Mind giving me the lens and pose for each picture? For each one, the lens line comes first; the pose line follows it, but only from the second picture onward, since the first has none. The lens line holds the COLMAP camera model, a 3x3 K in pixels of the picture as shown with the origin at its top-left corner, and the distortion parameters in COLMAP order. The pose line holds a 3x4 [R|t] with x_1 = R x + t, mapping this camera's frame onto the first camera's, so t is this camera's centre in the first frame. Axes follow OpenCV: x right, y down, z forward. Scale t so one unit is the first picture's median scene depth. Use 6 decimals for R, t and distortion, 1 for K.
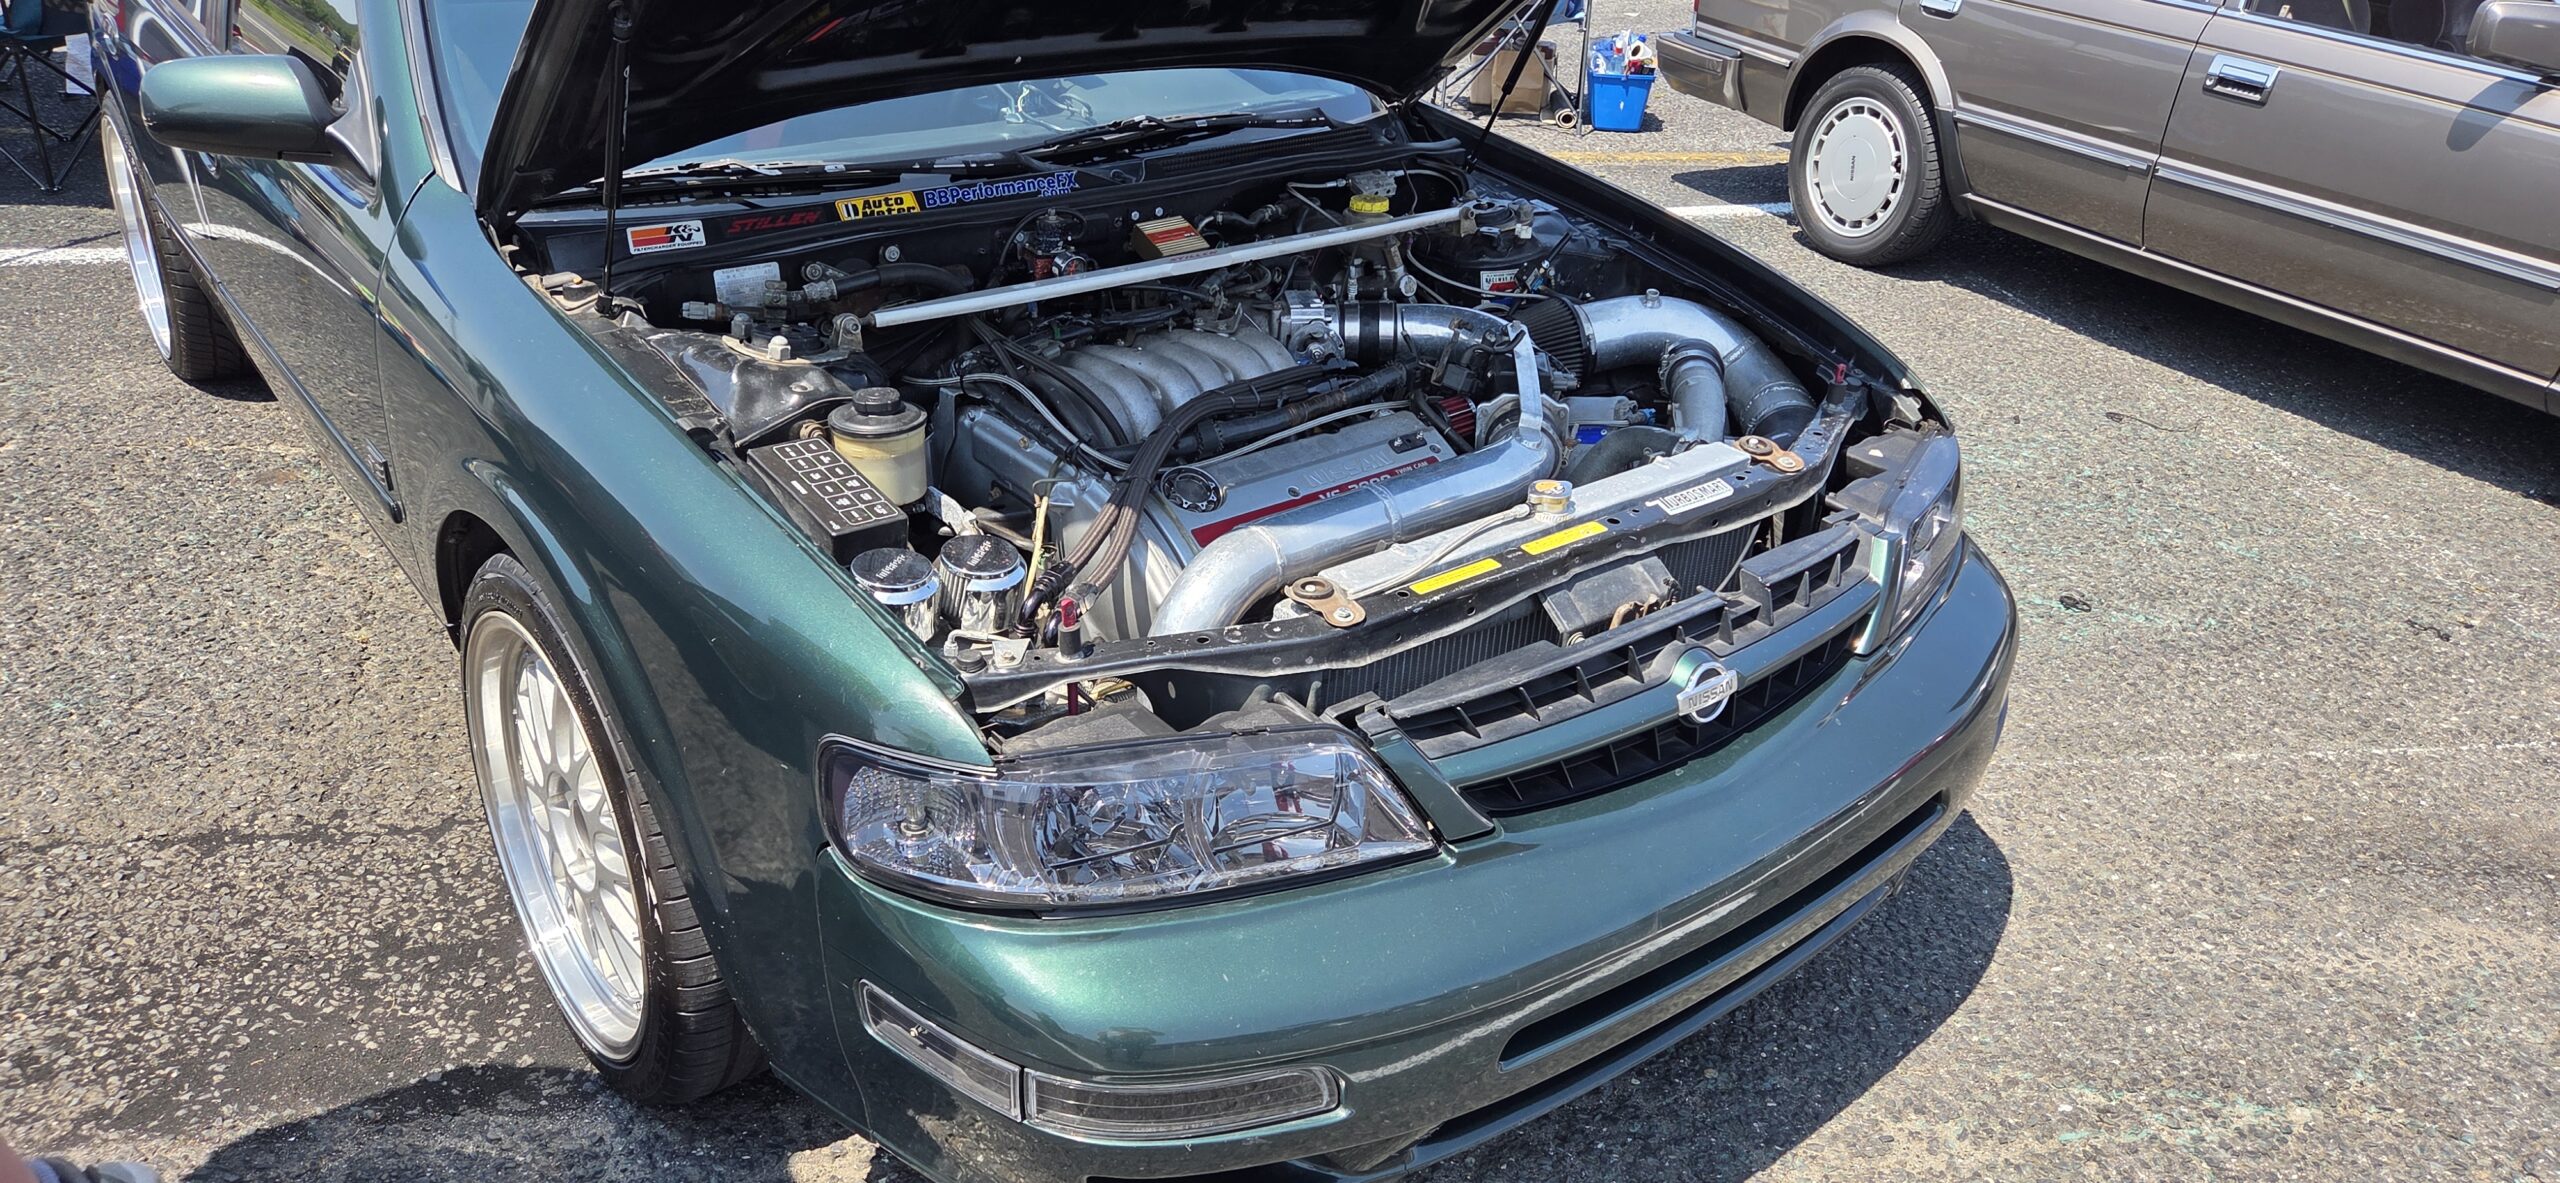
lens RADIAL K [[1711.5, 0, 1287.5], [0, 1711.5, 592.7], [0, 0, 1]] dist [0.068953, -0.063267]
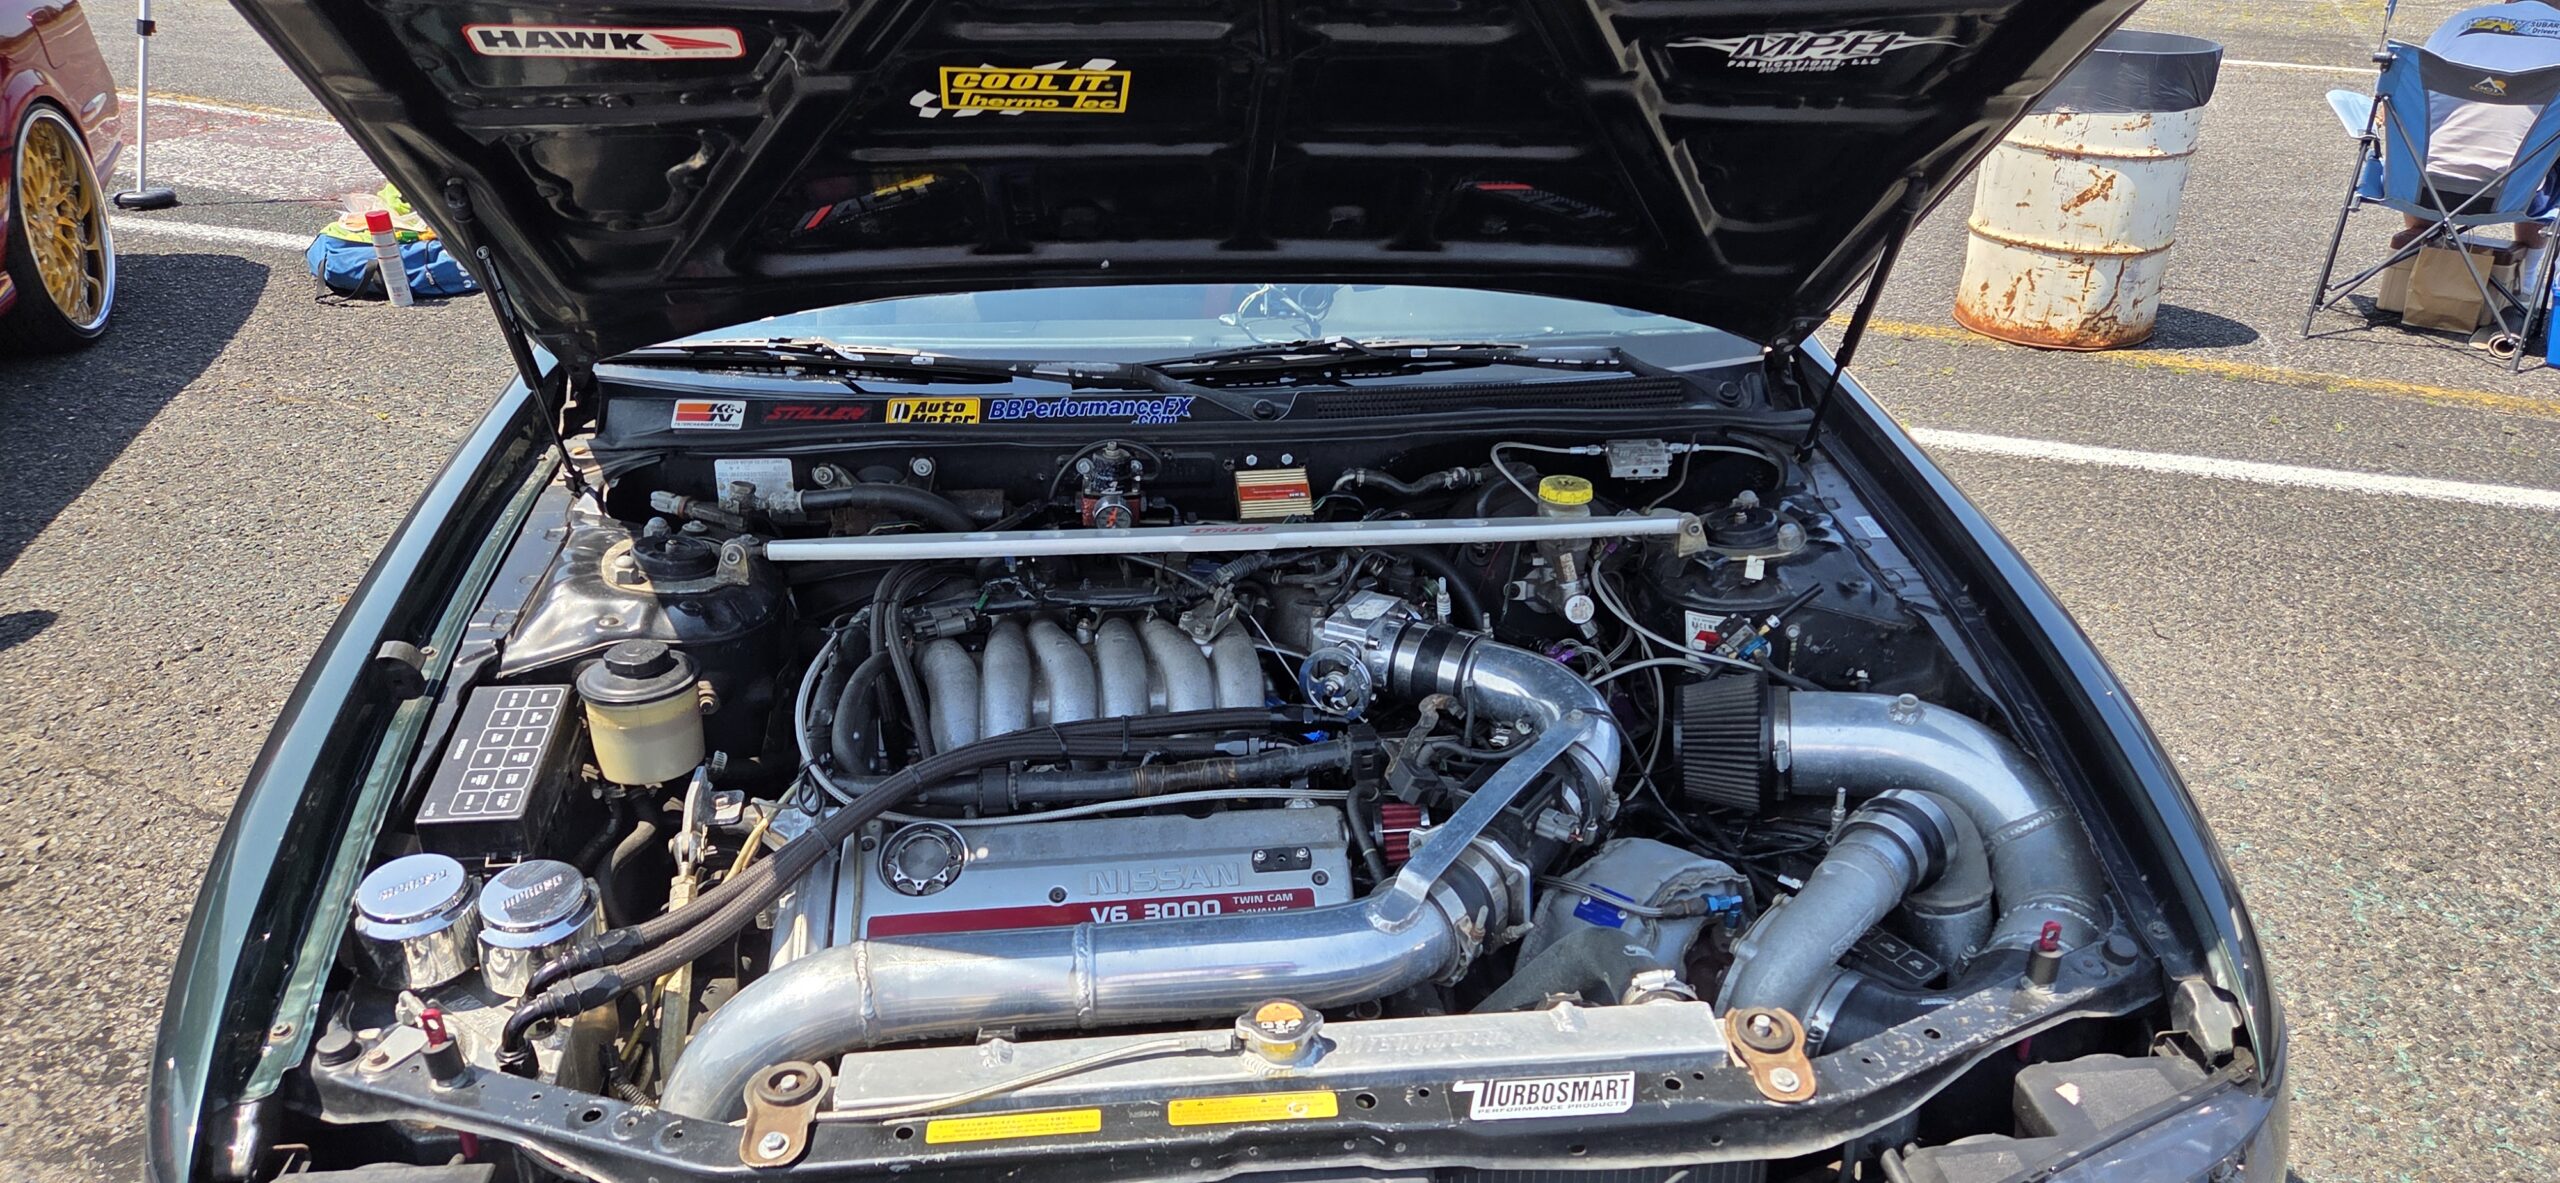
lens RADIAL K [[1711.5, 0, 1301.0], [0, 1711.5, 572.9], [0, 0, 1]] dist [0.068953, -0.063267]
pose [[0.846243, 0.195210, -0.495747, 0.374699], [-0.228035, 0.973635, -0.005868, -0.186010], [0.481531, 0.118013, 0.868447, 0.353424]]
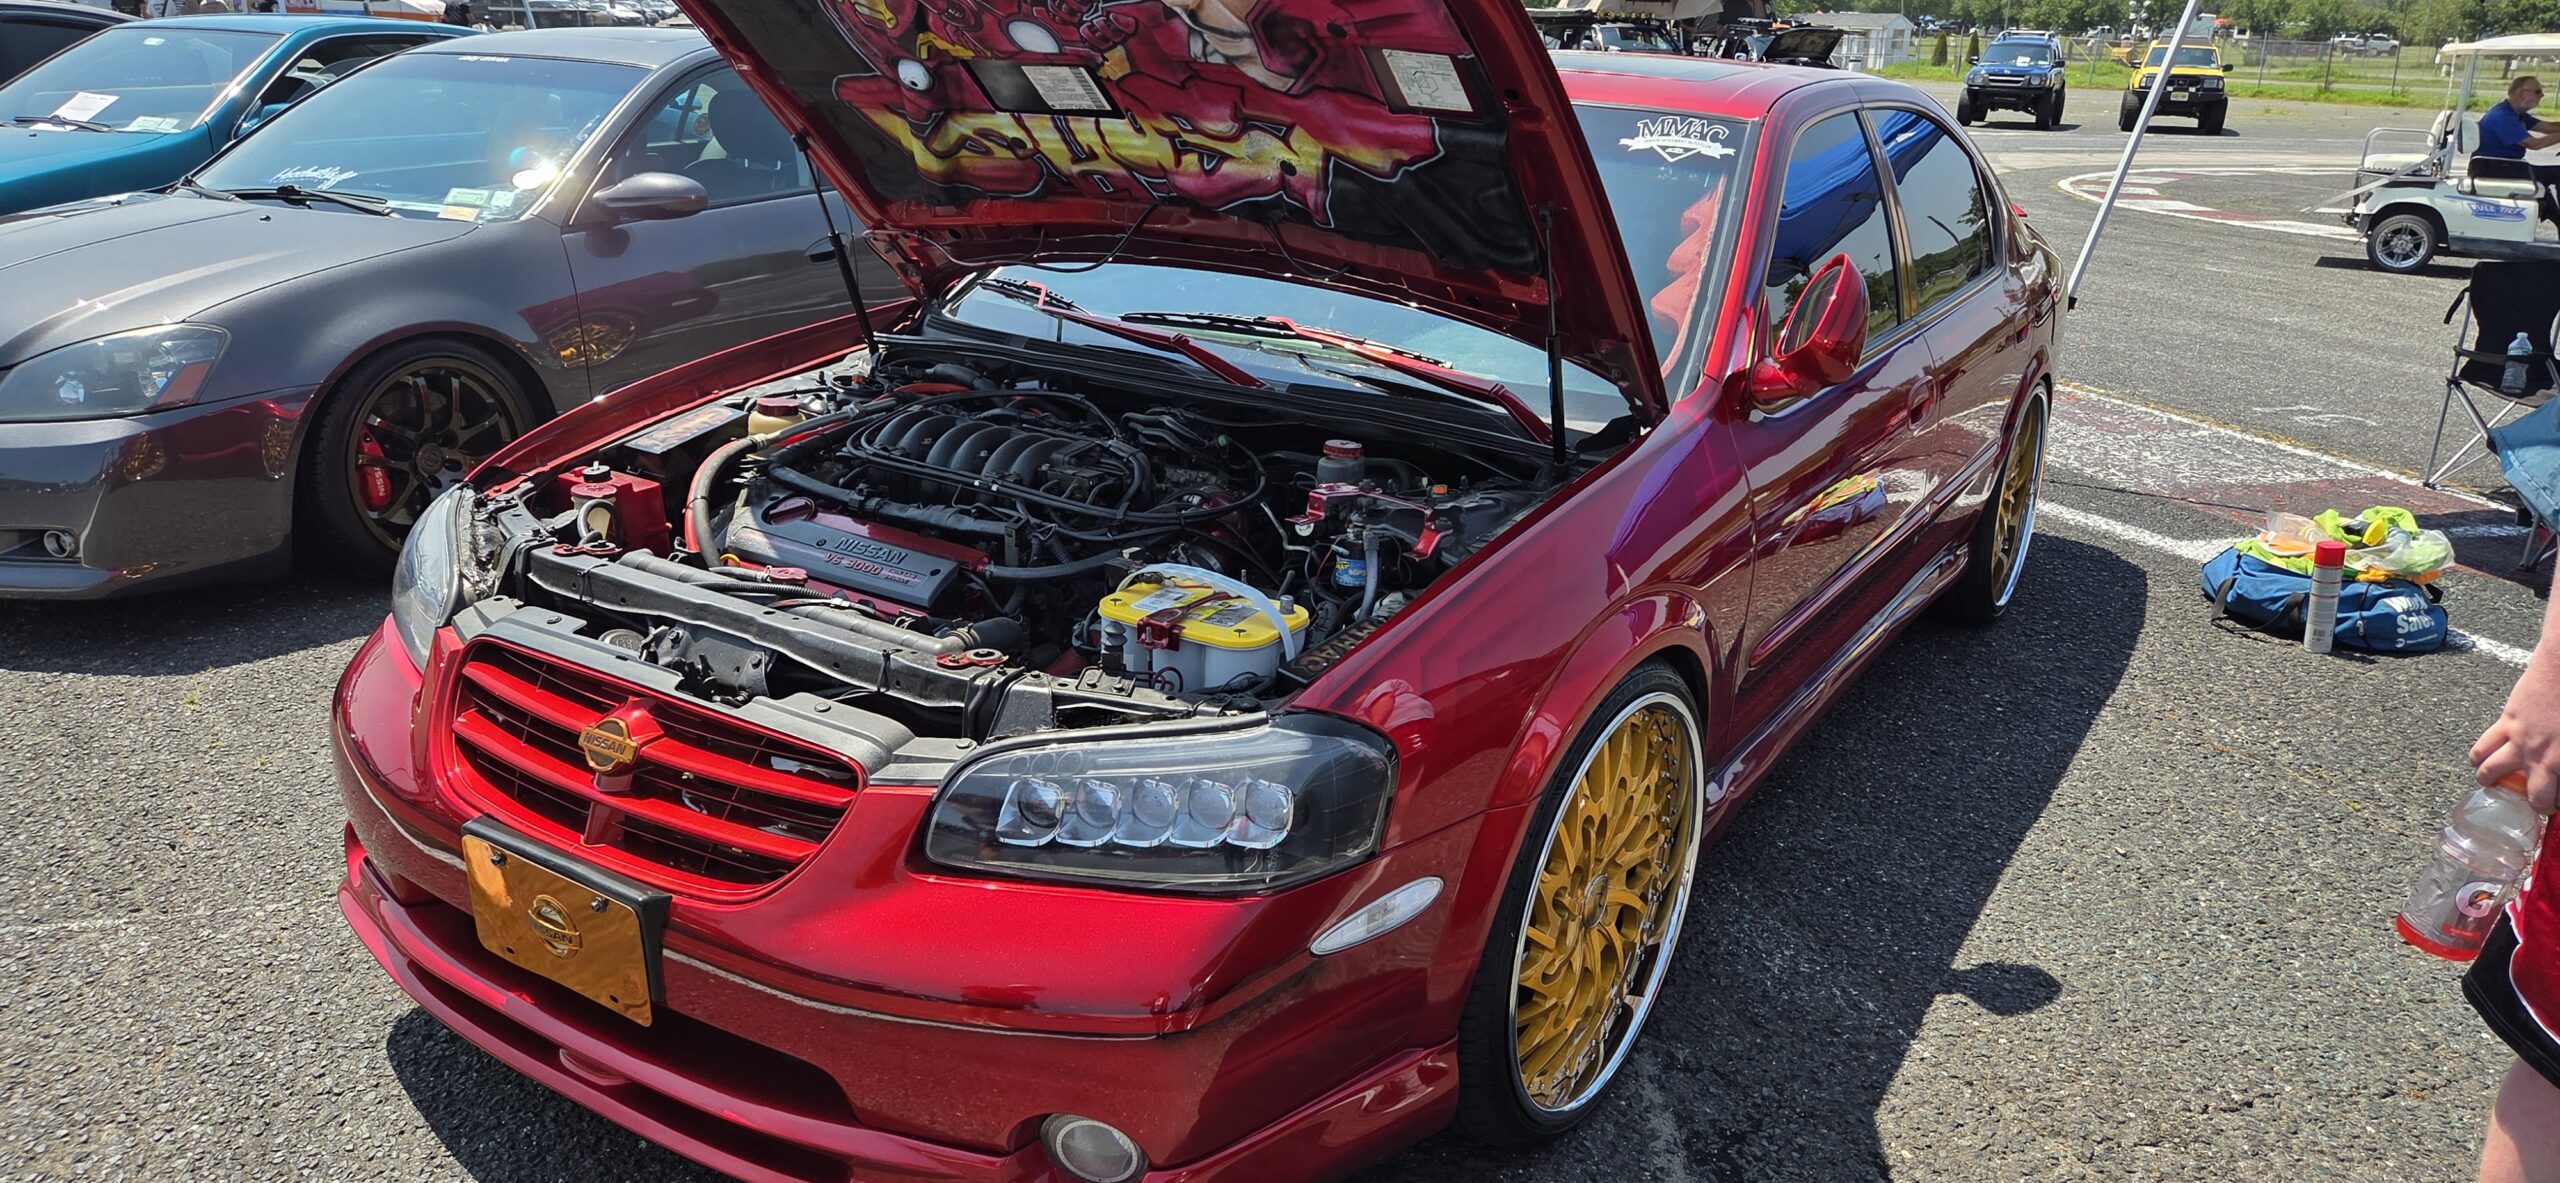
lens RADIAL K [[1711.5, 0, 1277.2], [0, 1711.5, 584.2], [0, 0, 1]] dist [0.068953, -0.063267]
pose [[0.149657, 0.256404, -0.954914, -0.222647], [-0.465574, 0.870294, 0.160717, -0.103805], [0.872264, 0.420530, 0.249620, 0.195870]]
